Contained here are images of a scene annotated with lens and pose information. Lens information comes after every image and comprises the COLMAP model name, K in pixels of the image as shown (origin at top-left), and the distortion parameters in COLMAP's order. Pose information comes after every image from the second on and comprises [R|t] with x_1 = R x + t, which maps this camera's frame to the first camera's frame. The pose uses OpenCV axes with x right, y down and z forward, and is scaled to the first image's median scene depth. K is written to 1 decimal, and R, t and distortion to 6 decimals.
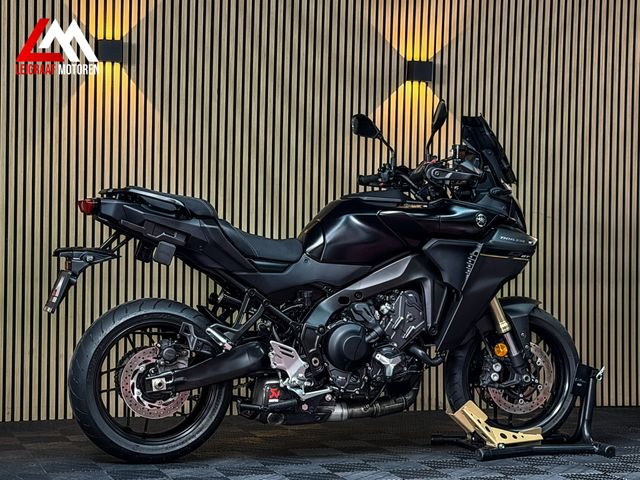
lens RADIAL K [[1465.0, 0, 328.9], [0, 1465.0, 238.5], [0, 0, 1]] dist [0.134521, 0.000000]
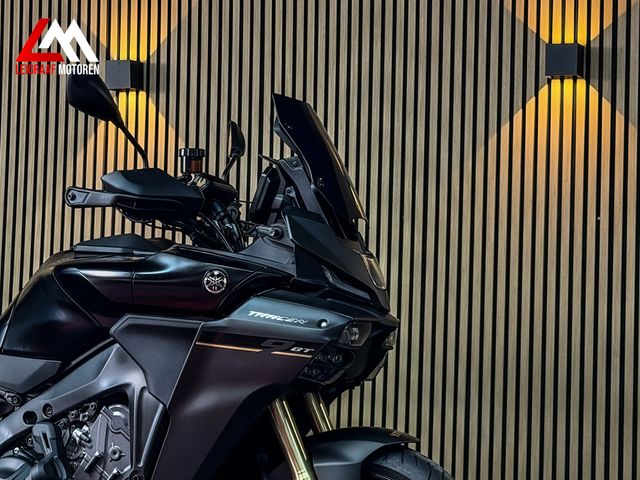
lens RADIAL K [[1465.0, 0, 301.3], [0, 1465.0, 222.2], [0, 0, 1]] dist [0.134521, 0.000000]
pose [[0.763281, -0.039910, -0.644833, 0.486697], [-0.021073, 0.996021, -0.086589, 0.012347], [0.645723, 0.079680, 0.759403, 0.602777]]
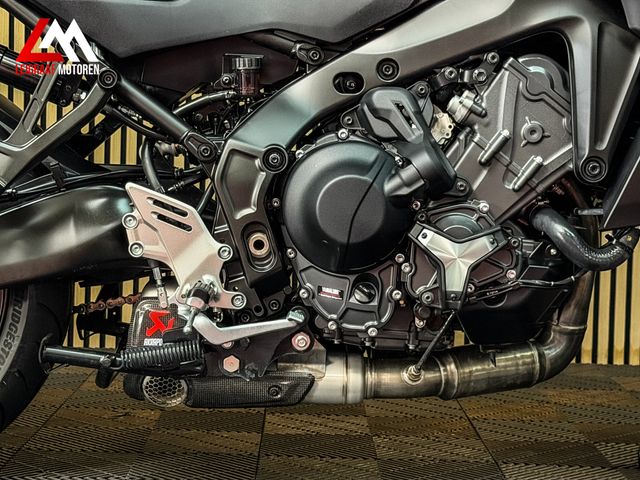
lens RADIAL K [[1465.0, 0, 317.6], [0, 1465.0, 241.5], [0, 0, 1]] dist [0.134521, 0.000000]
pose [[0.952411, 0.033980, -0.302916, 0.115443], [-0.014141, 0.997622, 0.067449, 0.057072], [0.304488, -0.059956, 0.950627, 0.641210]]
